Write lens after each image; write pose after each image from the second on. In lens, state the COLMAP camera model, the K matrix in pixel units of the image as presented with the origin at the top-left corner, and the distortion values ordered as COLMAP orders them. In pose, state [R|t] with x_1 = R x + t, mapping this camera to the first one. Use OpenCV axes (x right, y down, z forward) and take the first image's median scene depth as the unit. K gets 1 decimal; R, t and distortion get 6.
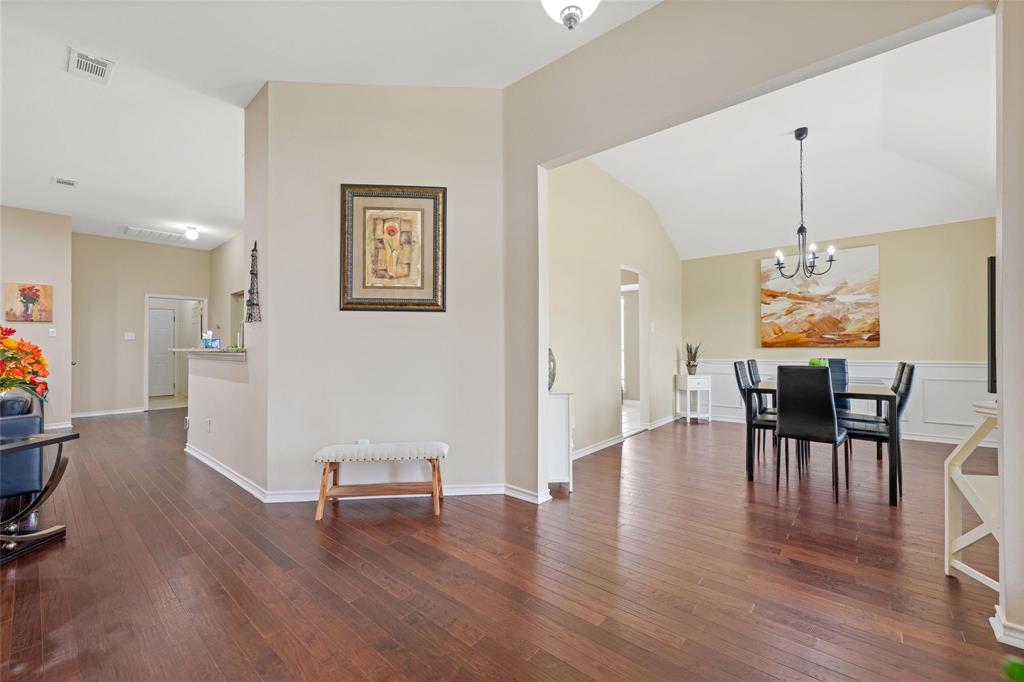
lens RADIAL K [[418.5, 0, 512.3], [0, 418.5, 336.1], [0, 0, 1]] dist [-0.004441, -0.000526]
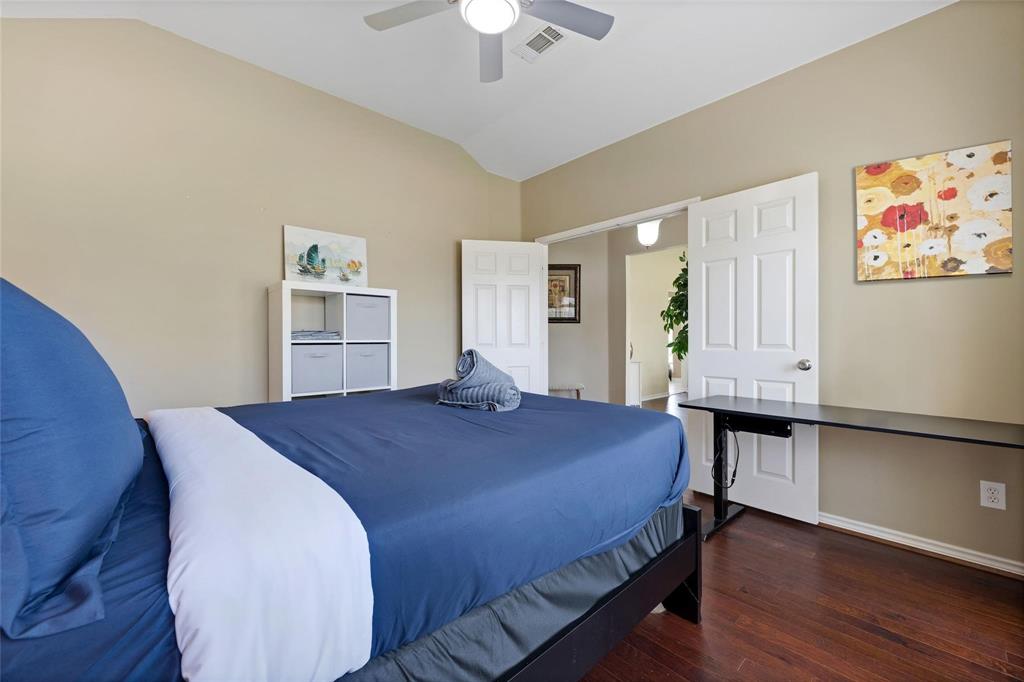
lens RADIAL K [[418.5, 0, 511.2], [0, 418.5, 341.0], [0, 0, 1]] dist [-0.004441, -0.000526]
pose [[0.989668, 0.011467, -0.142916, -0.200894], [-0.010922, 0.999930, 0.004601, 0.026112], [0.142959, -0.002993, 0.989724, -1.161520]]
